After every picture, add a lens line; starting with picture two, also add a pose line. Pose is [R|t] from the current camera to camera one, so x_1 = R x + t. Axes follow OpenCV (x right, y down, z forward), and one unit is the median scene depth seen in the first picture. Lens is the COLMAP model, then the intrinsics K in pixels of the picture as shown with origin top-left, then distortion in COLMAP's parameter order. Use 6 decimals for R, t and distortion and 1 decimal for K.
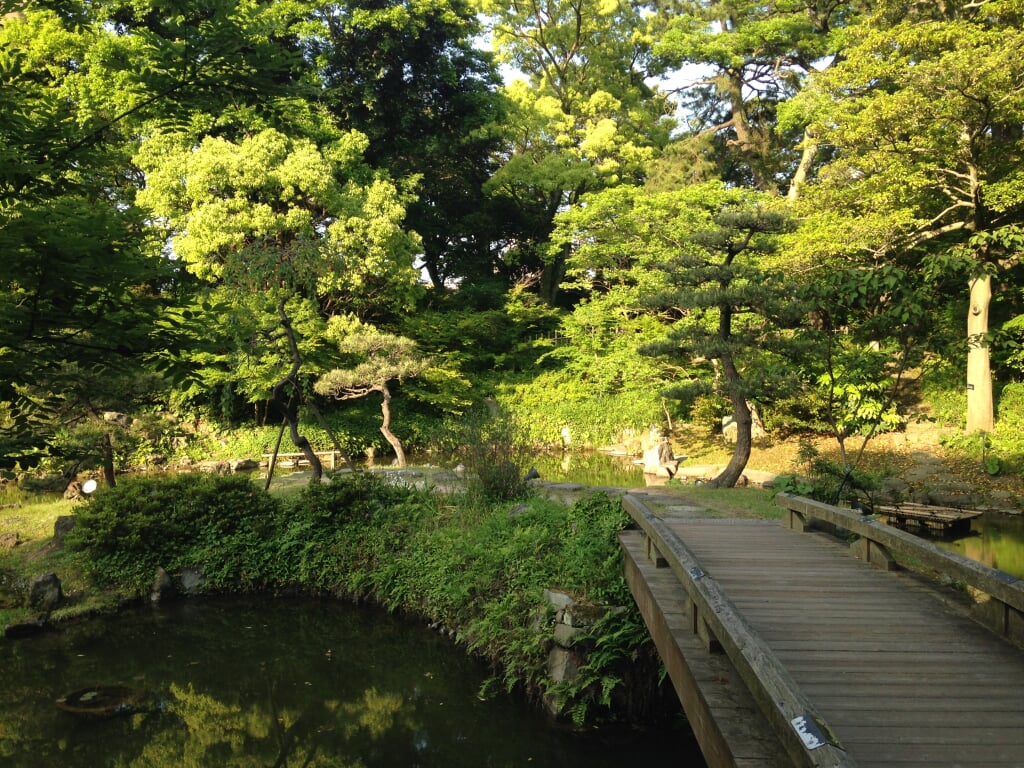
lens RADIAL K [[922.5, 0, 513.7], [0, 922.5, 371.2], [0, 0, 1]] dist [0.163293, -0.225202]
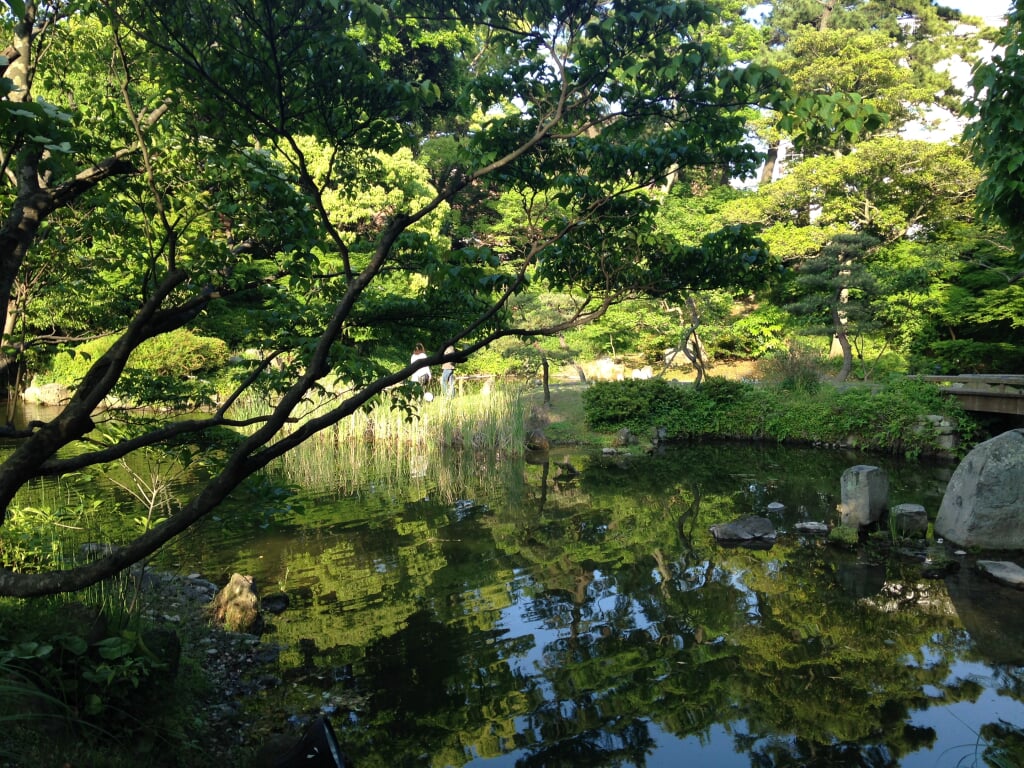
lens RADIAL K [[922.5, 0, 513.7], [0, 922.5, 371.2], [0, 0, 1]] dist [0.163293, -0.225202]
pose [[0.918690, -0.018624, 0.394541, -0.566838], [-0.006021, 0.998111, 0.061135, -0.004242], [-0.394934, -0.058540, 0.916842, -0.236277]]
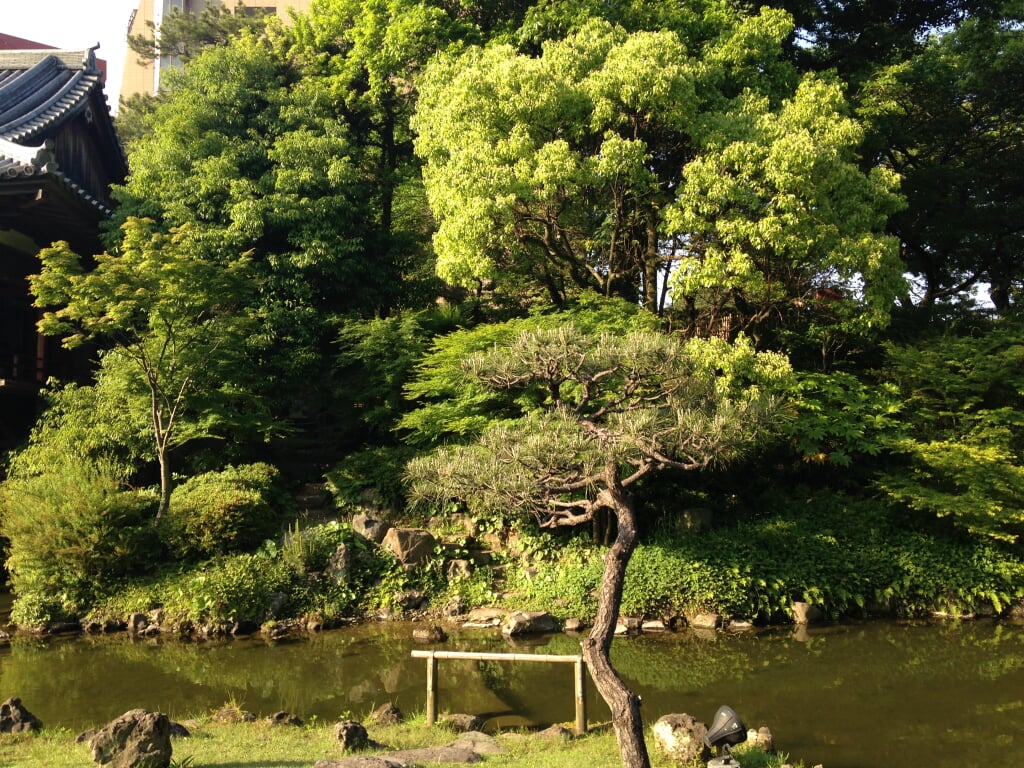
lens RADIAL K [[922.5, 0, 513.7], [0, 922.5, 371.2], [0, 0, 1]] dist [0.163293, -0.225202]
pose [[0.830157, -0.048872, -0.555383, 0.004855], [0.004769, 0.996737, -0.080581, -0.001489], [0.557509, 0.064246, 0.827681, 0.517306]]
